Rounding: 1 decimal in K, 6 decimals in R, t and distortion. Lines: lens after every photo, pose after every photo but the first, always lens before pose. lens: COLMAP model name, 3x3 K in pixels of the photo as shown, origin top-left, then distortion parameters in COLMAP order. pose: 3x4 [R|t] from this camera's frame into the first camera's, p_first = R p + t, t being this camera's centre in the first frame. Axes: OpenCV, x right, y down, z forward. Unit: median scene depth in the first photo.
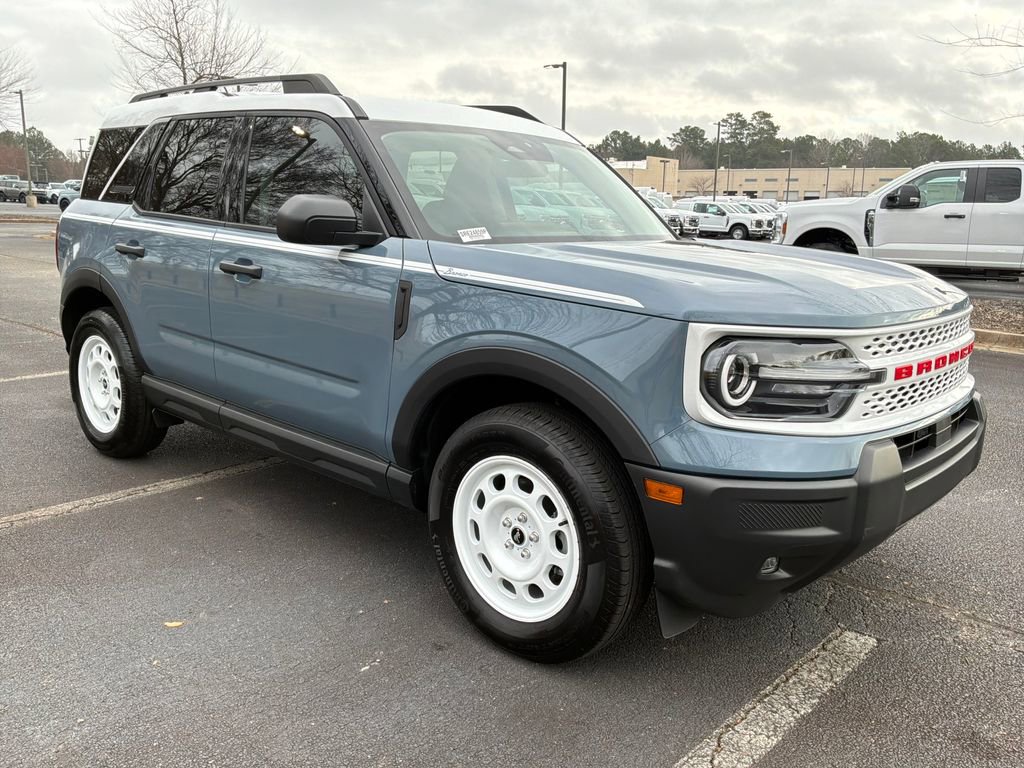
lens RADIAL K [[846.0, 0, 512.0], [0, 846.0, 384.0], [0, 0, 1]] dist [0.001448, 0.001474]
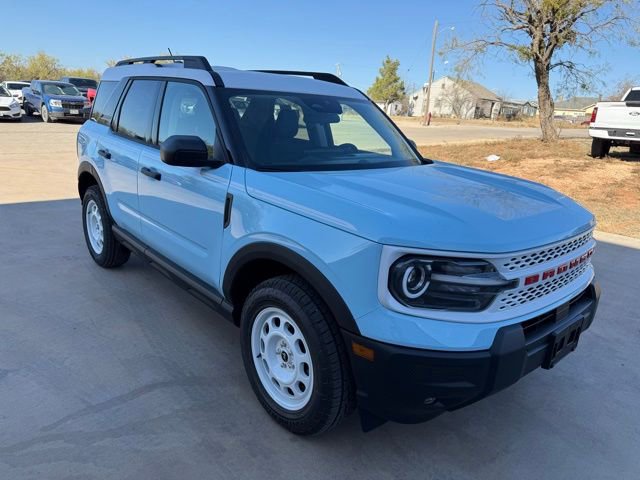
lens RADIAL K [[446.7, 0, 320.0], [0, 446.7, 240.0], [0, 0, 1]] dist [-0.001777, -0.000463]
pose [[0.993765, 0.055450, -0.096728, 0.160724], [-0.048093, 0.995885, 0.076806, -0.126883], [0.100589, -0.071675, 0.992343, 0.179878]]
